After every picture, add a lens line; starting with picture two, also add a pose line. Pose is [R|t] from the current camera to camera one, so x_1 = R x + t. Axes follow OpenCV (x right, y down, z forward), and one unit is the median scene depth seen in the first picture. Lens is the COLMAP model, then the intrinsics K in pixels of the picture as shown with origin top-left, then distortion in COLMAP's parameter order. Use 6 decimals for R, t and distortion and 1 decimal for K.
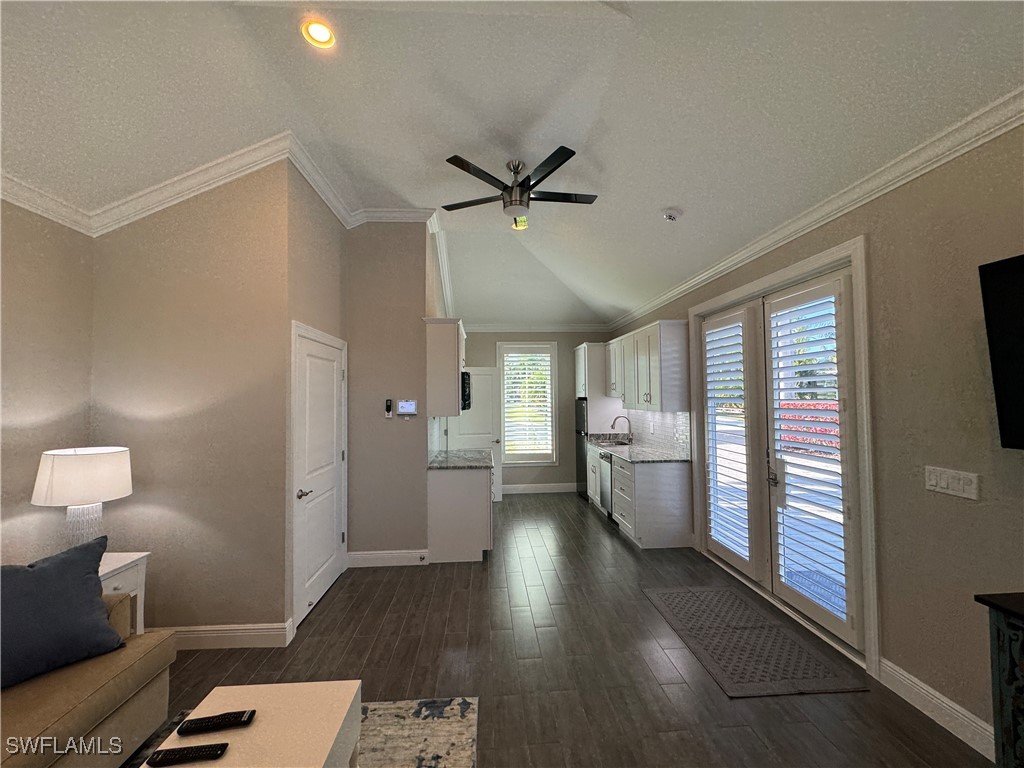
lens RADIAL K [[406.2, 0, 509.2], [0, 406.2, 384.3], [0, 0, 1]] dist [-0.001965, 0.000520]
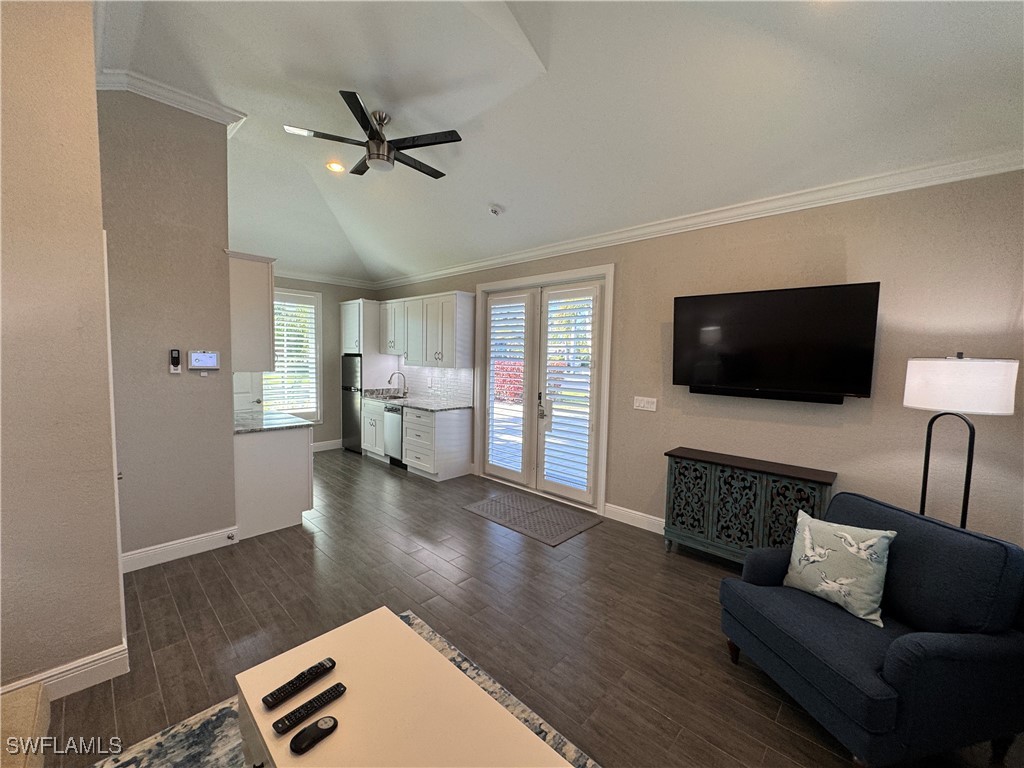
lens RADIAL K [[406.2, 0, 509.2], [0, 406.2, 384.3], [0, 0, 1]] dist [-0.001965, 0.000520]
pose [[0.734220, -0.020636, 0.678598, -0.354603], [-0.049744, 0.995216, 0.084085, 0.006787], [-0.677087, -0.095493, 0.729681, 0.008164]]
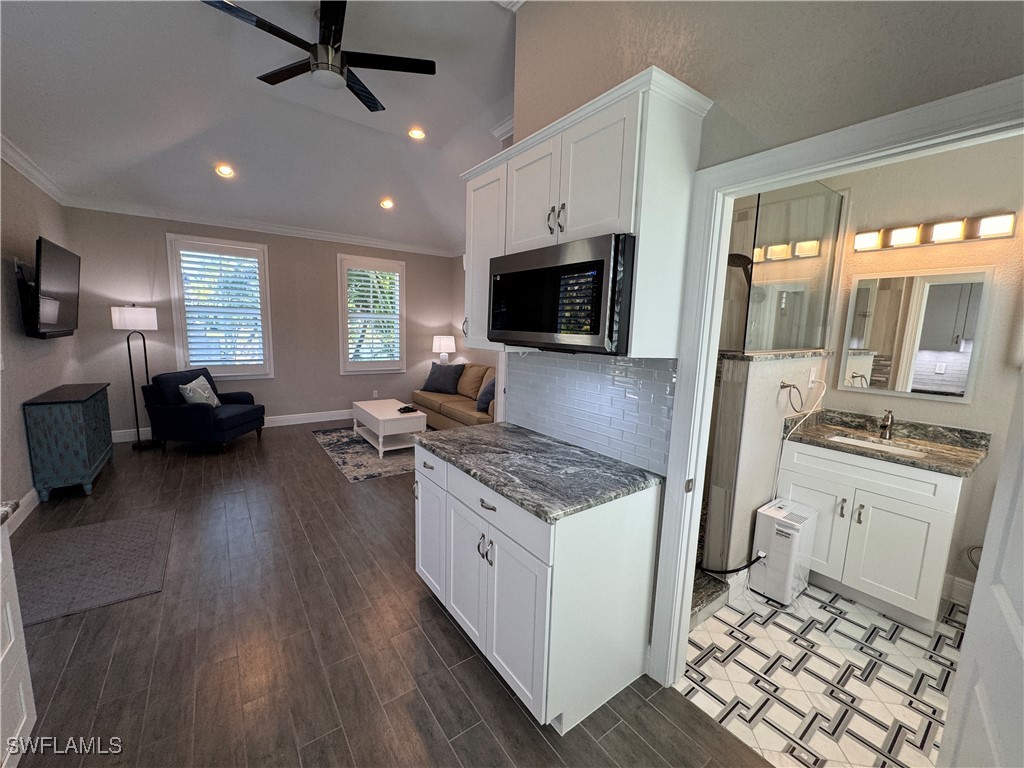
lens RADIAL K [[406.2, 0, 509.2], [0, 406.2, 384.3], [0, 0, 1]] dist [-0.001965, 0.000520]
pose [[-0.842317, 0.059741, -0.535661, 0.149792], [-0.007050, 0.992532, 0.121780, 0.059859], [0.538936, 0.106353, -0.835606, 1.565182]]
